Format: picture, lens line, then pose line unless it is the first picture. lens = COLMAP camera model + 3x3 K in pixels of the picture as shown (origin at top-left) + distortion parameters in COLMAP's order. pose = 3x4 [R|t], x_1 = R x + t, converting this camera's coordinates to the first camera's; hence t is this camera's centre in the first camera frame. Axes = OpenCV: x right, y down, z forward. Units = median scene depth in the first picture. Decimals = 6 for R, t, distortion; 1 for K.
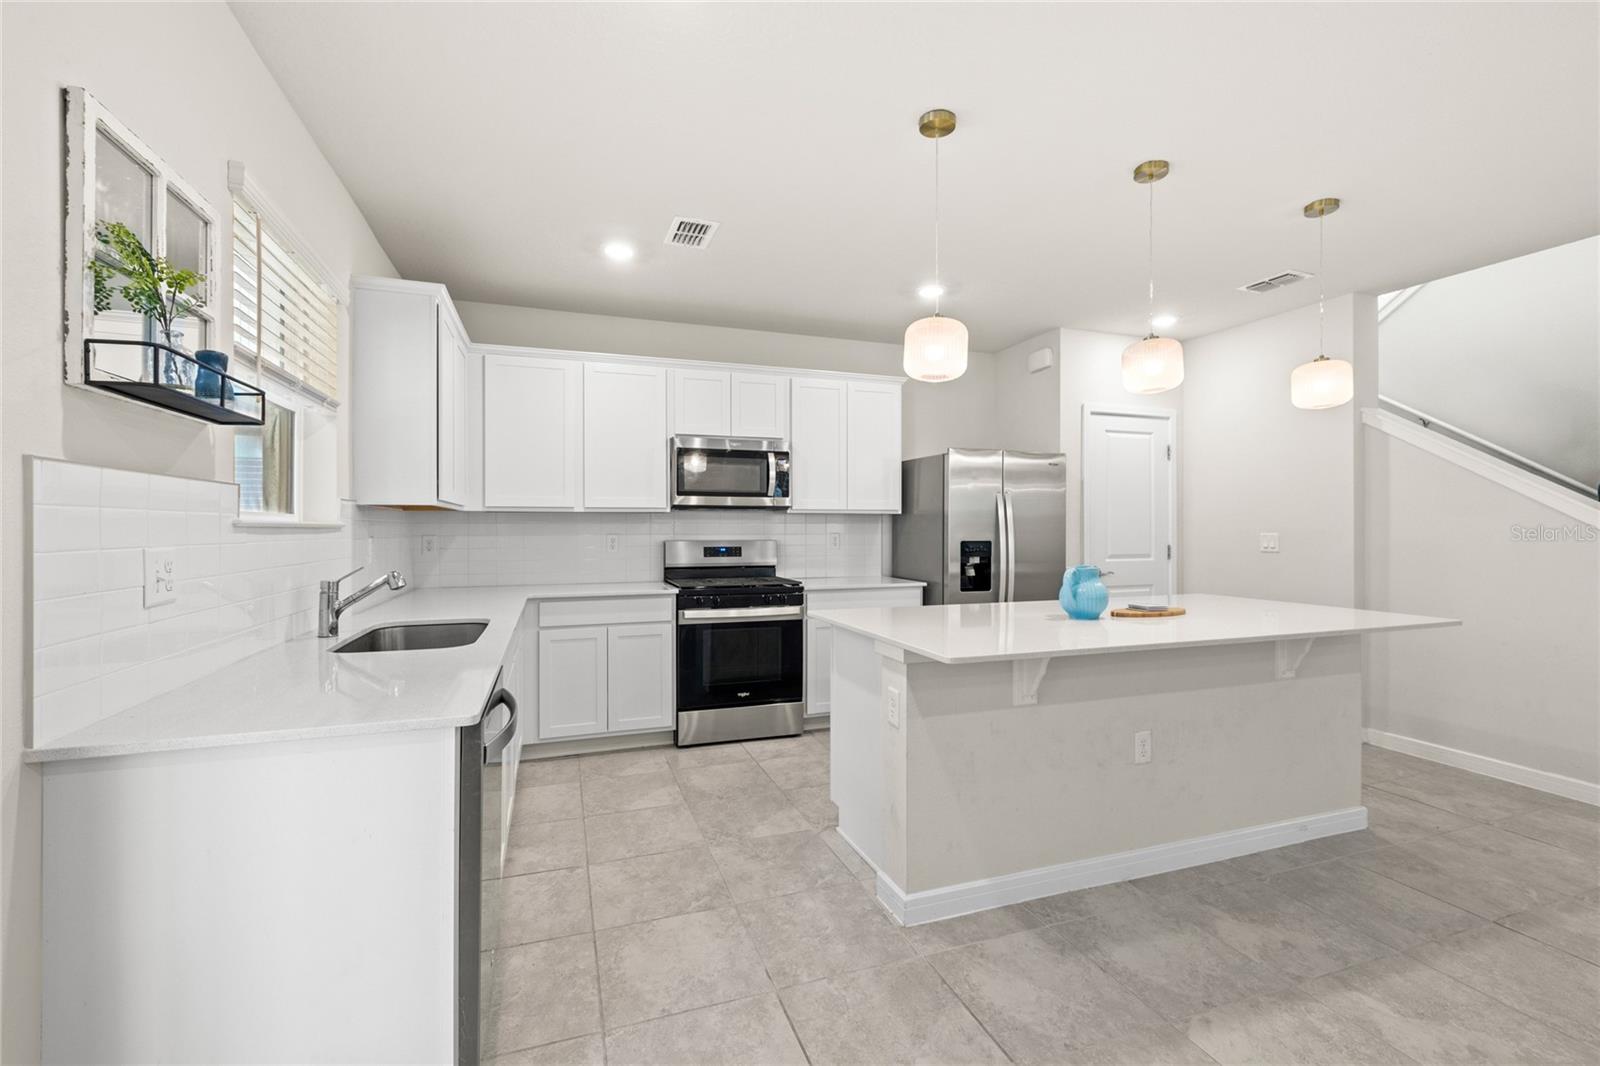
lens RADIAL K [[696.6, 0, 803.0], [0, 696.6, 533.6], [0, 0, 1]] dist [-0.003908, -0.000330]
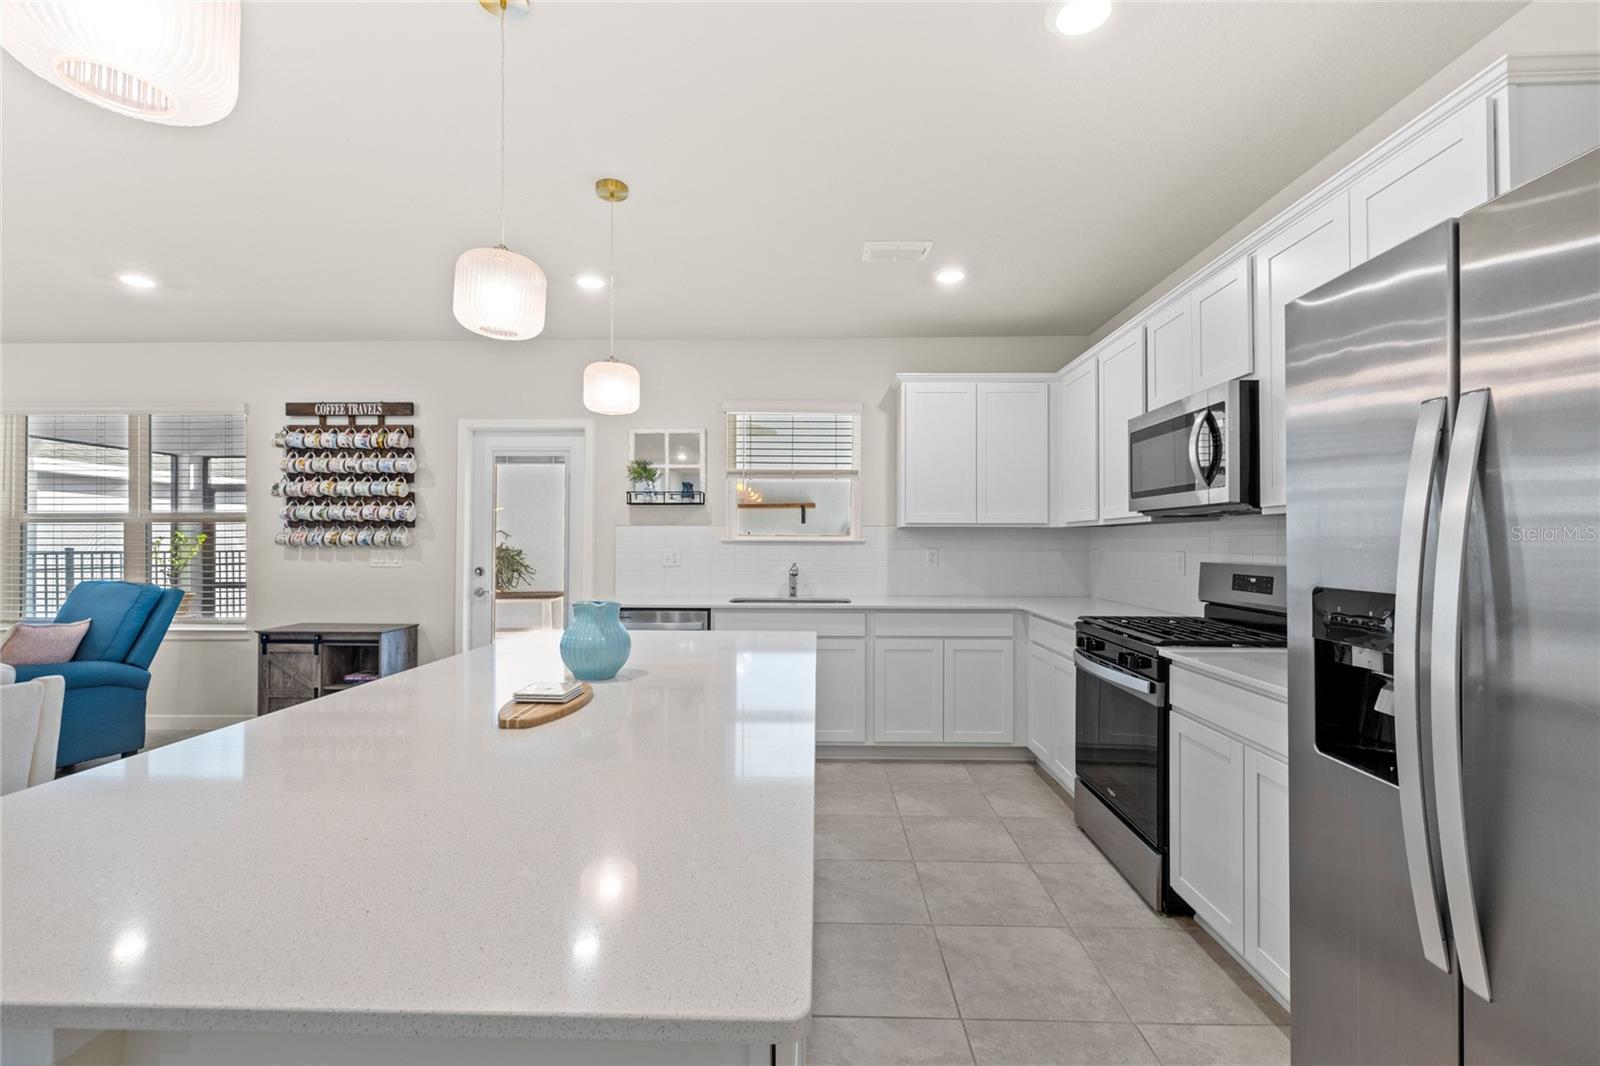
lens RADIAL K [[696.6, 0, 801.6], [0, 696.6, 528.3], [0, 0, 1]] dist [-0.003908, -0.000330]
pose [[-0.366154, -0.020901, -0.930320, 0.738342], [-0.011197, 0.999774, -0.018055, -0.008135], [0.930487, 0.003806, -0.366305, 1.098767]]
